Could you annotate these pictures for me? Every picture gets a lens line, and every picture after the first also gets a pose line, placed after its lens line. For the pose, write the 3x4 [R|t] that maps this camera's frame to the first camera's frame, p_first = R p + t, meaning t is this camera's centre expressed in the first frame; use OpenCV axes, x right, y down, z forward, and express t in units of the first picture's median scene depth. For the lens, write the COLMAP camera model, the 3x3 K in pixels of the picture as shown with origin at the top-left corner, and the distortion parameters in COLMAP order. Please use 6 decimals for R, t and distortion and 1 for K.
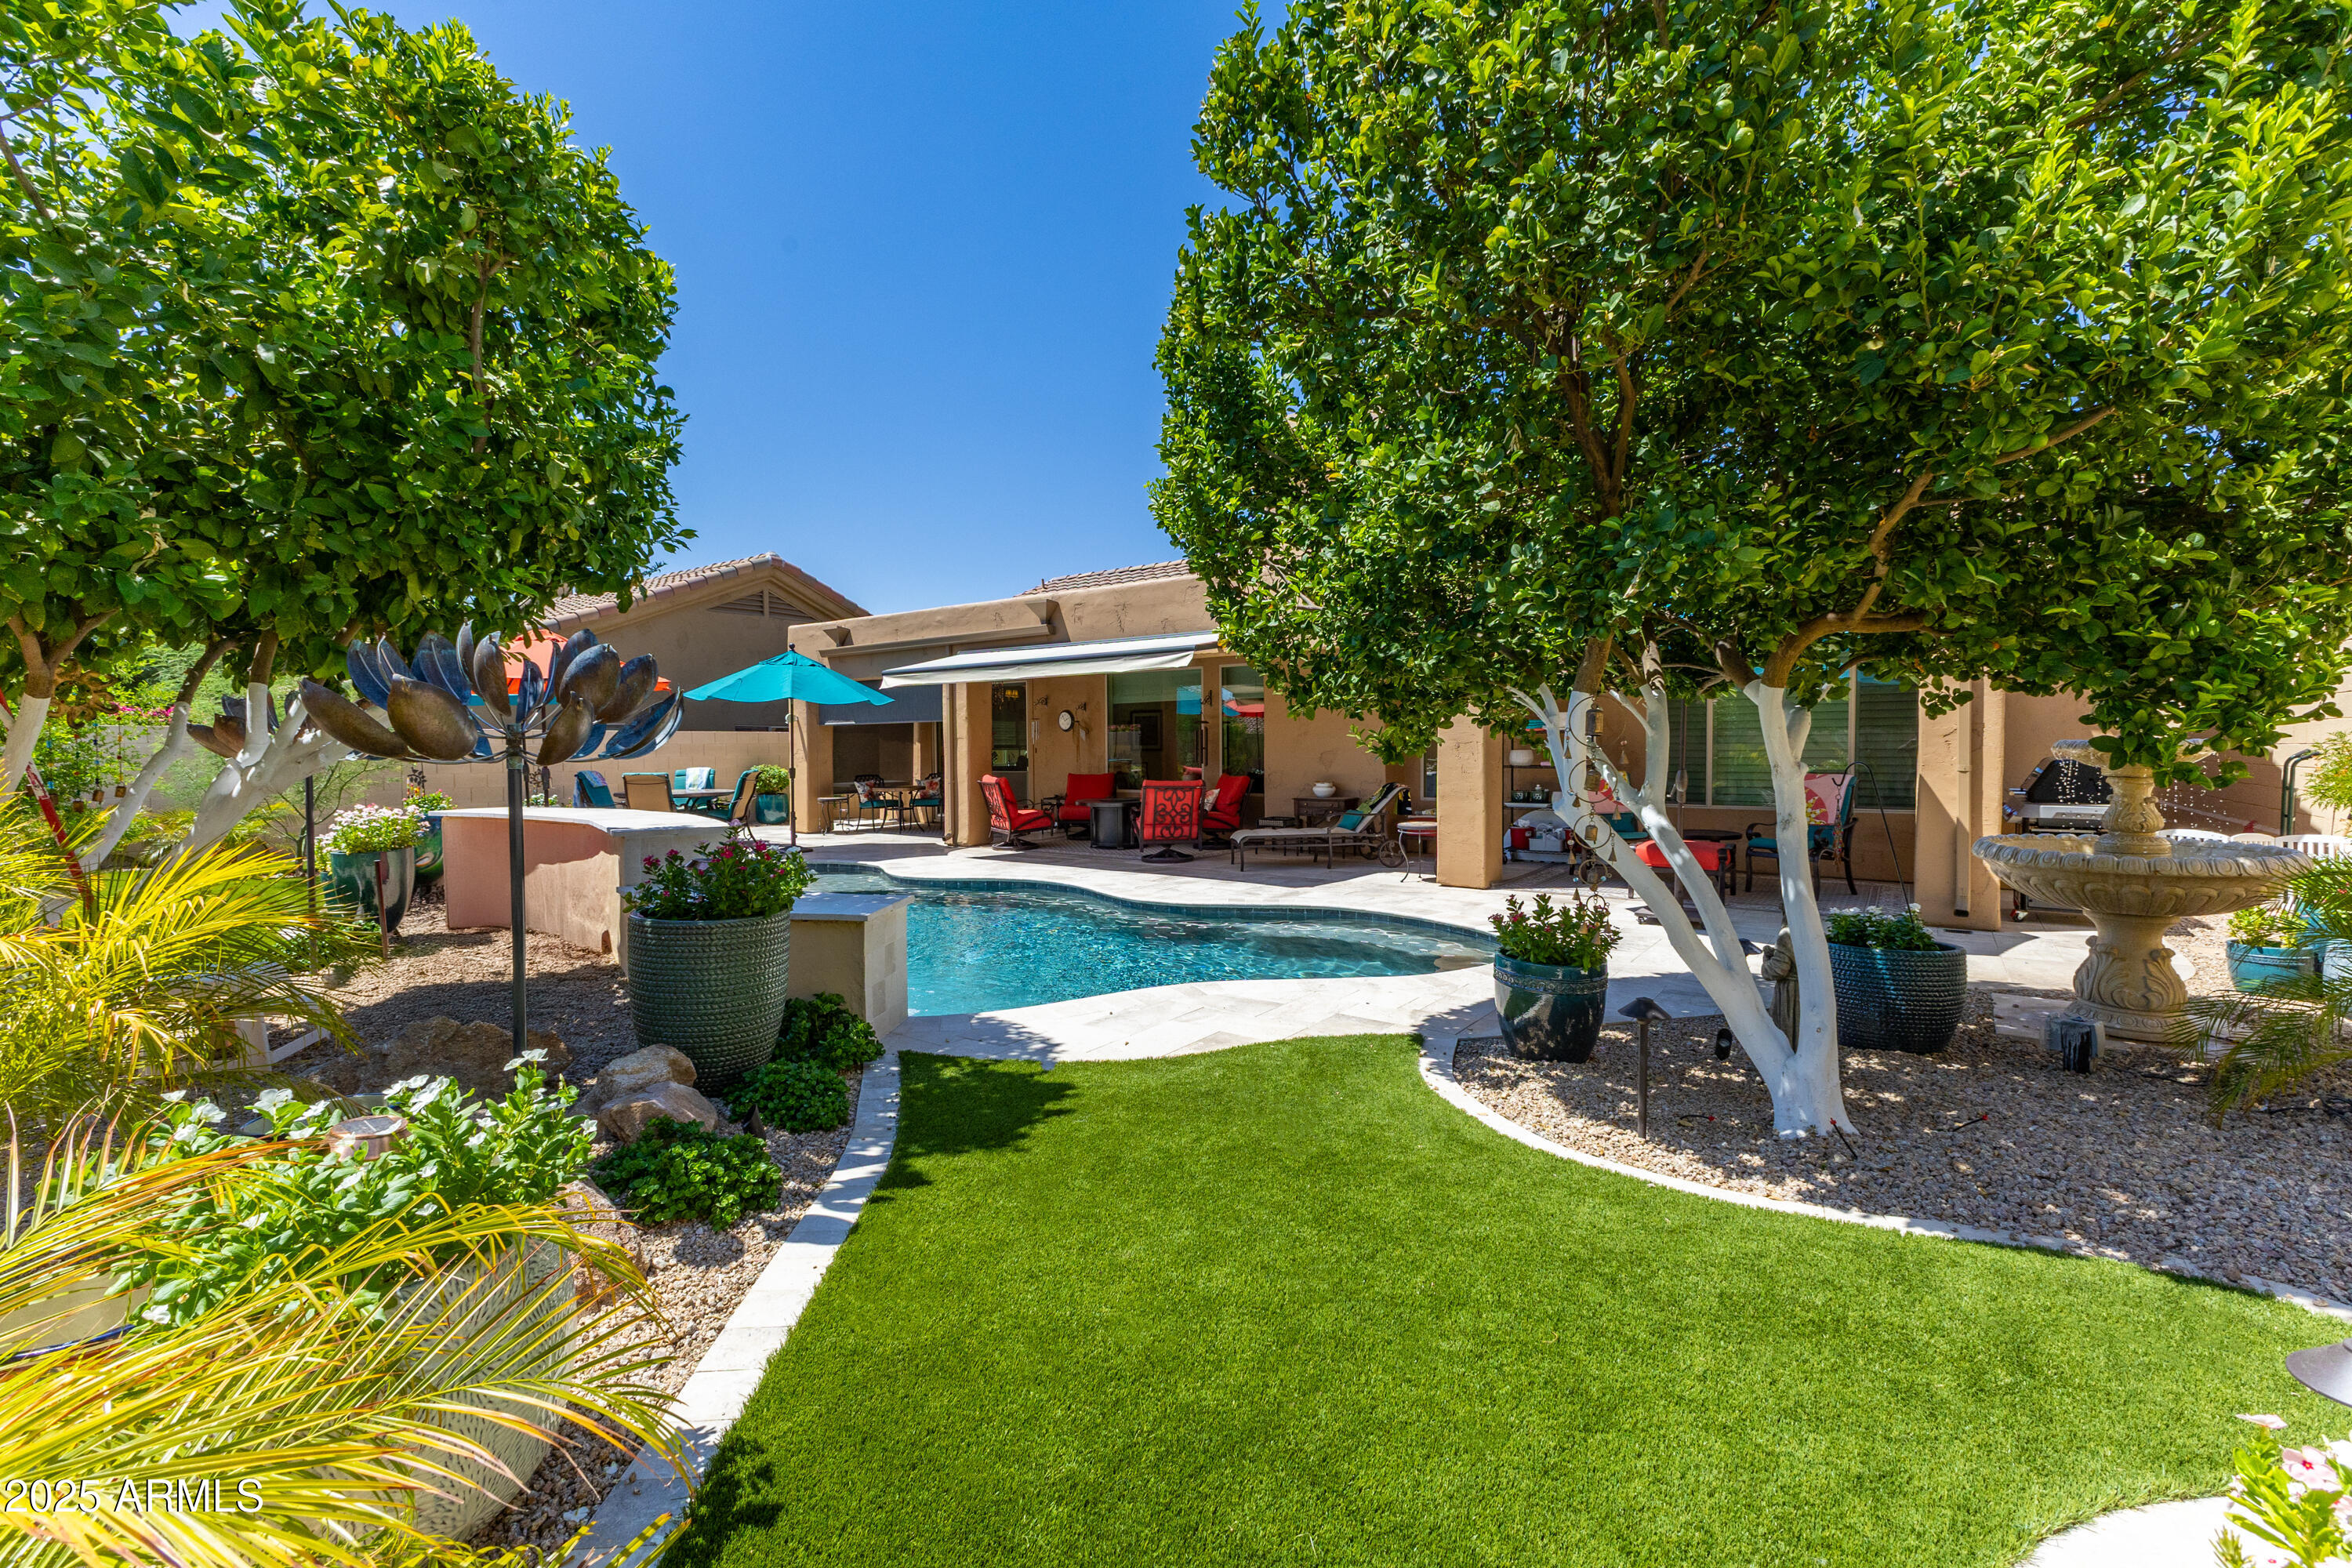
lens RADIAL K [[997.6, 0, 1176.0], [0, 997.6, 784.0], [0, 0, 1]] dist [0.001285, 0.000065]
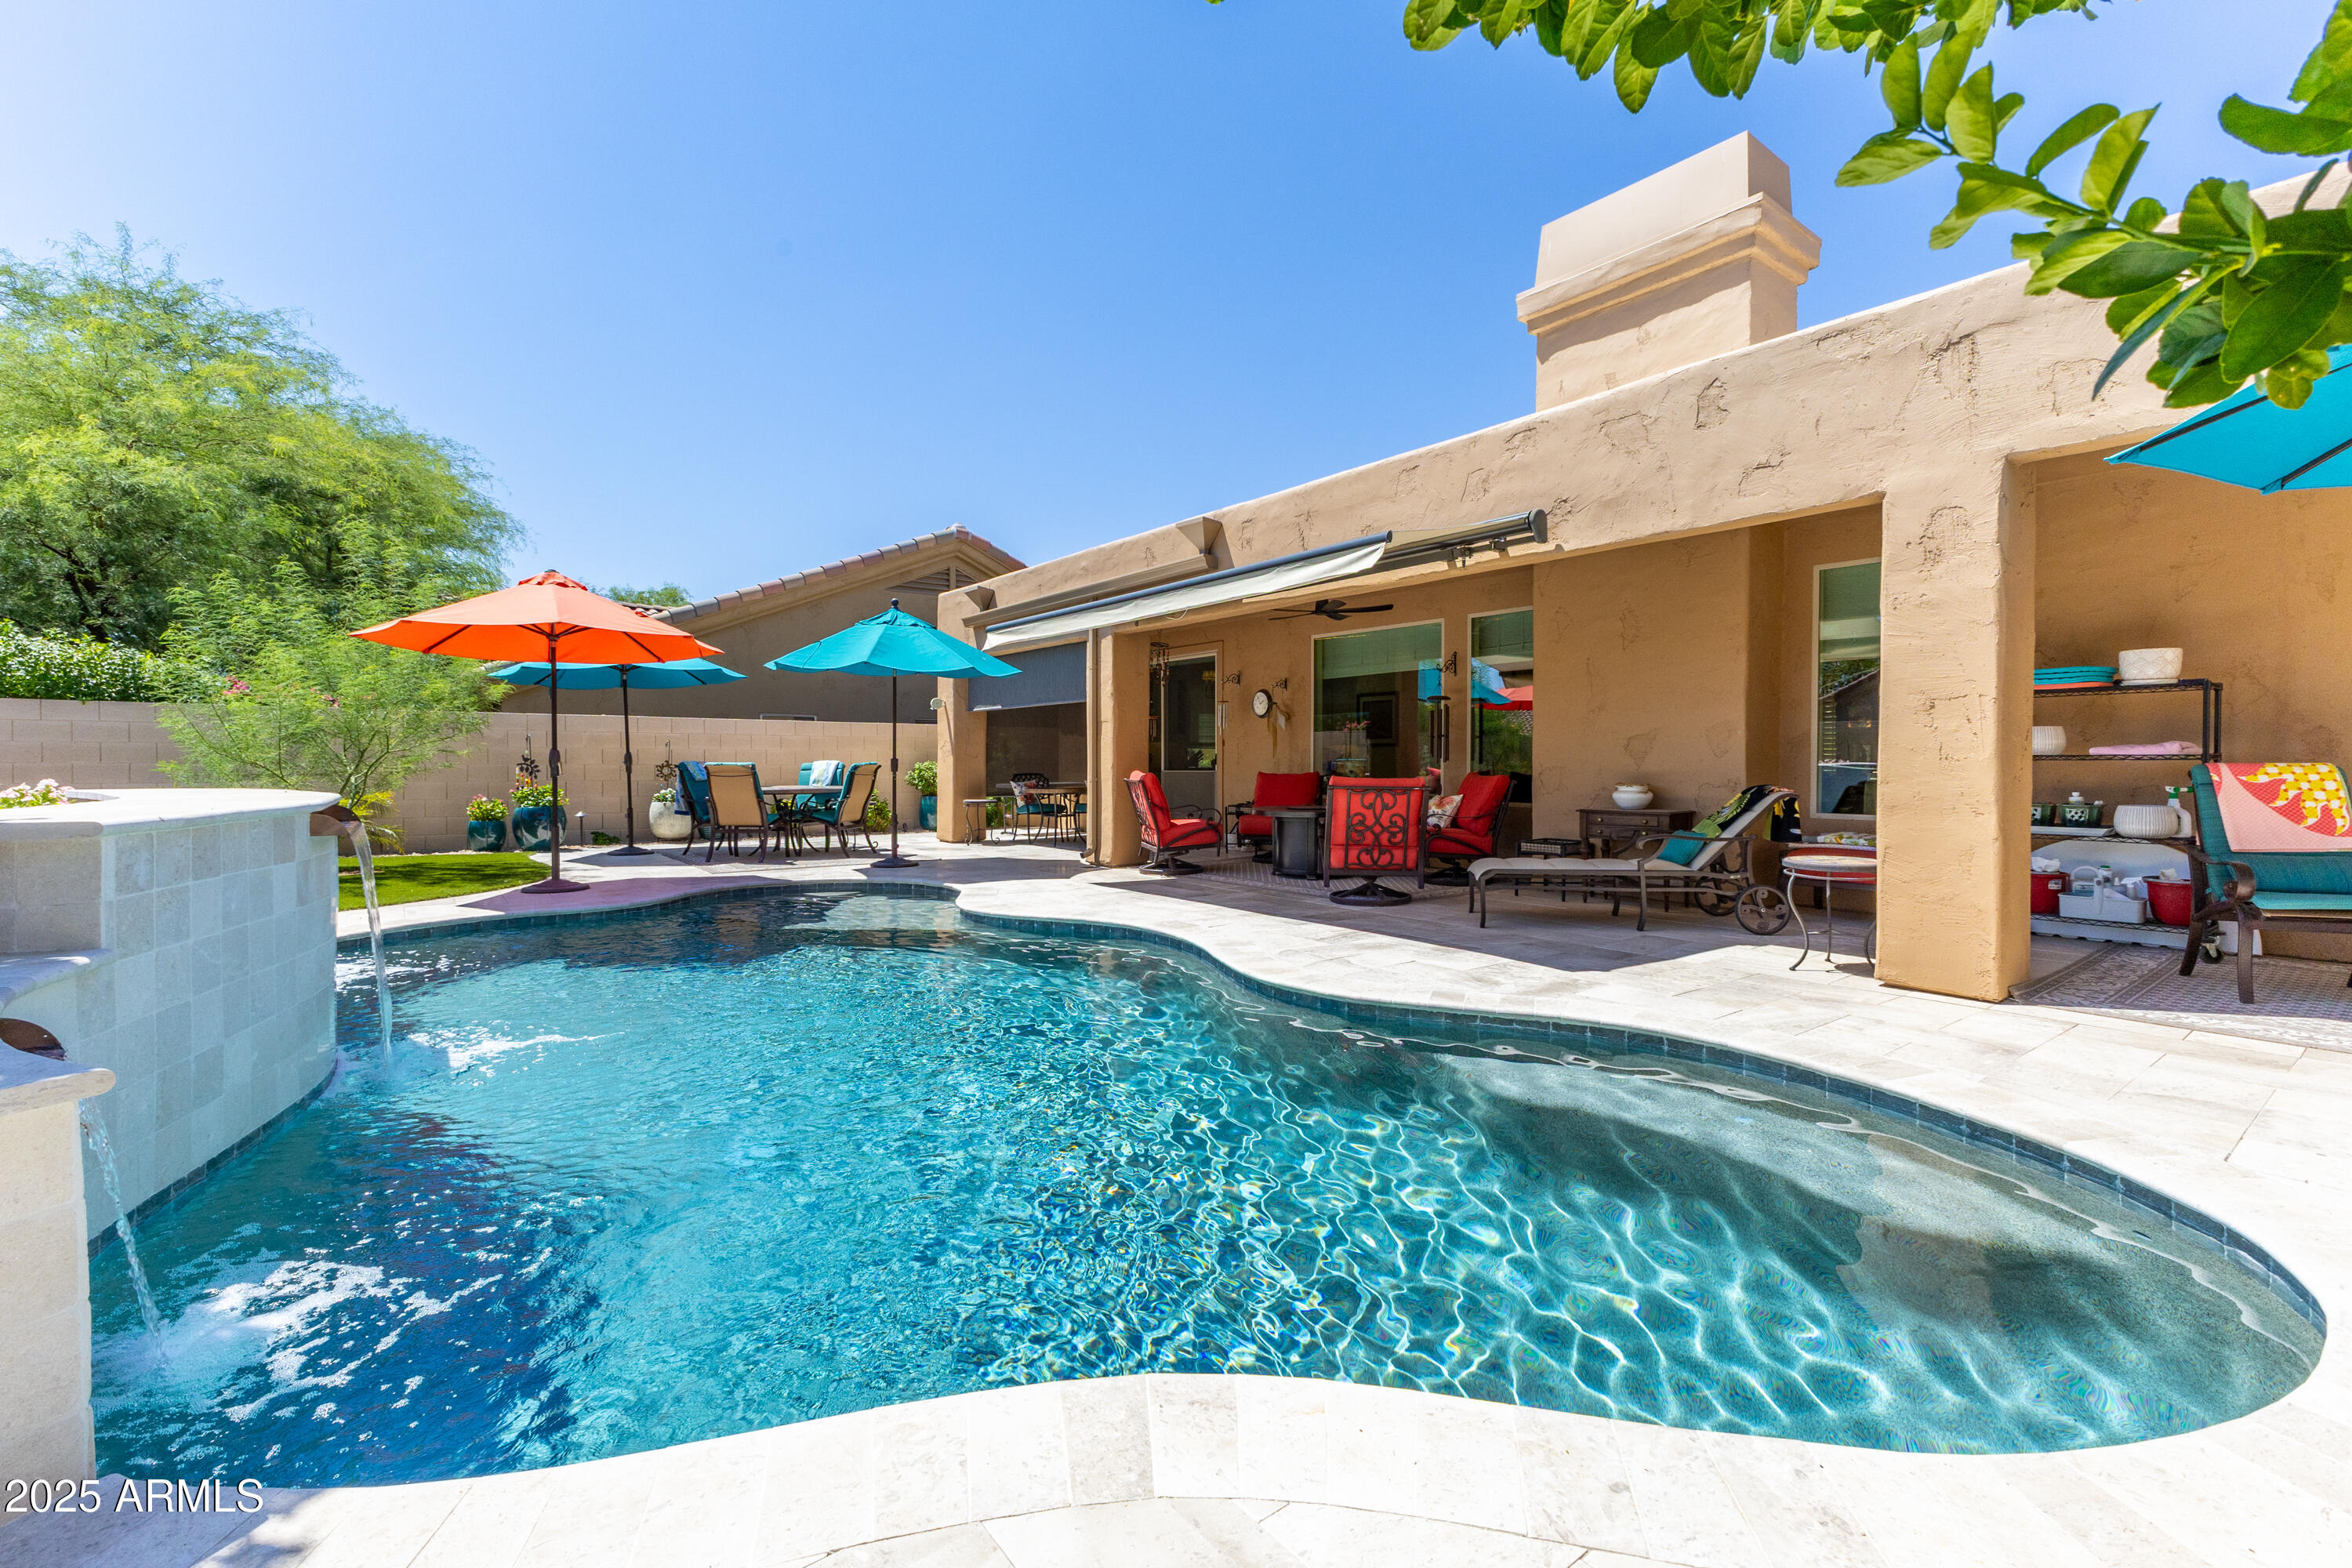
lens RADIAL K [[997.6, 0, 1176.0], [0, 997.6, 784.0], [0, 0, 1]] dist [0.001285, 0.000065]
pose [[0.960859, 0.014638, -0.276652, 0.044399], [-0.019245, 0.999718, -0.013945, 0.010840], [0.276369, 0.018724, 0.960869, 0.305638]]
